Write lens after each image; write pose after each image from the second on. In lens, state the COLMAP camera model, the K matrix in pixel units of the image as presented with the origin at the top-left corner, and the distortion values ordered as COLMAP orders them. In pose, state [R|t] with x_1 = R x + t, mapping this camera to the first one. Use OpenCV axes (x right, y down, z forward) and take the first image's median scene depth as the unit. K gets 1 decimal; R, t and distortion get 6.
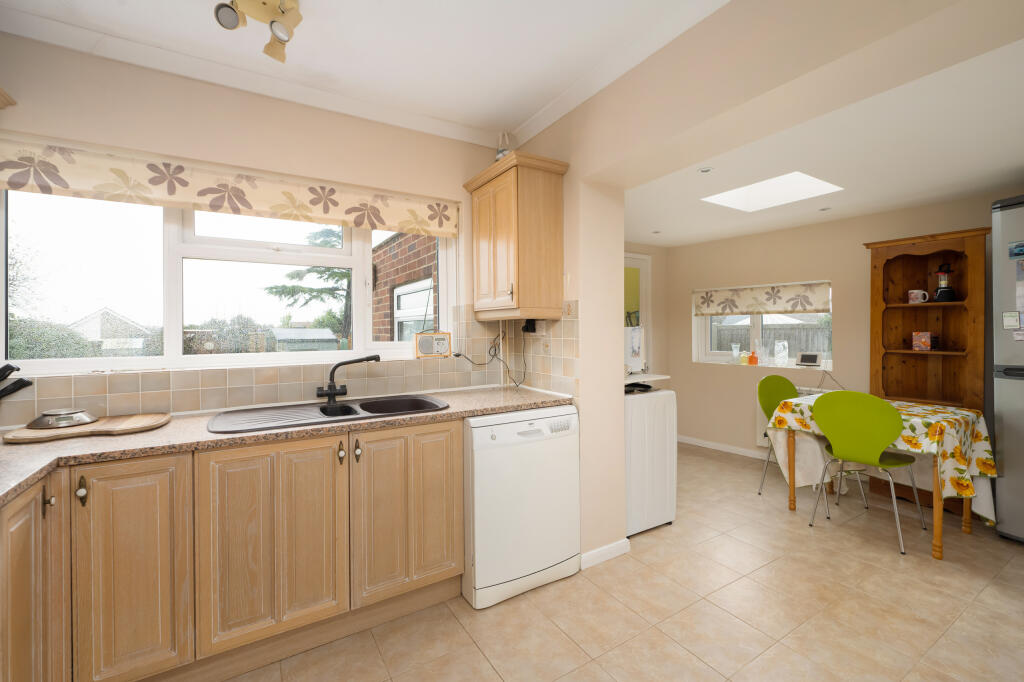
lens RADIAL K [[445.5, 0, 507.5], [0, 445.5, 328.6], [0, 0, 1]] dist [-0.004361, -0.000655]
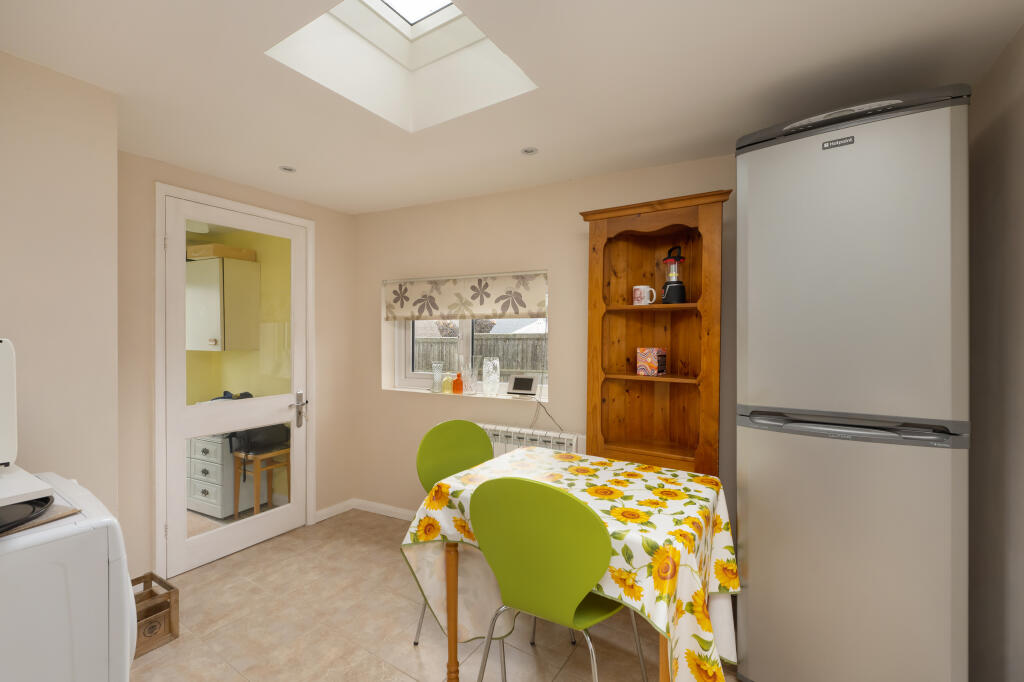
lens RADIAL K [[445.5, 0, 510.8], [0, 445.5, 339.4], [0, 0, 1]] dist [-0.004361, -0.000655]
pose [[0.903141, 0.003284, 0.429331, 0.462097], [-0.007061, 0.999949, 0.007203, -0.008729], [-0.429286, -0.009536, 0.903118, 0.485282]]
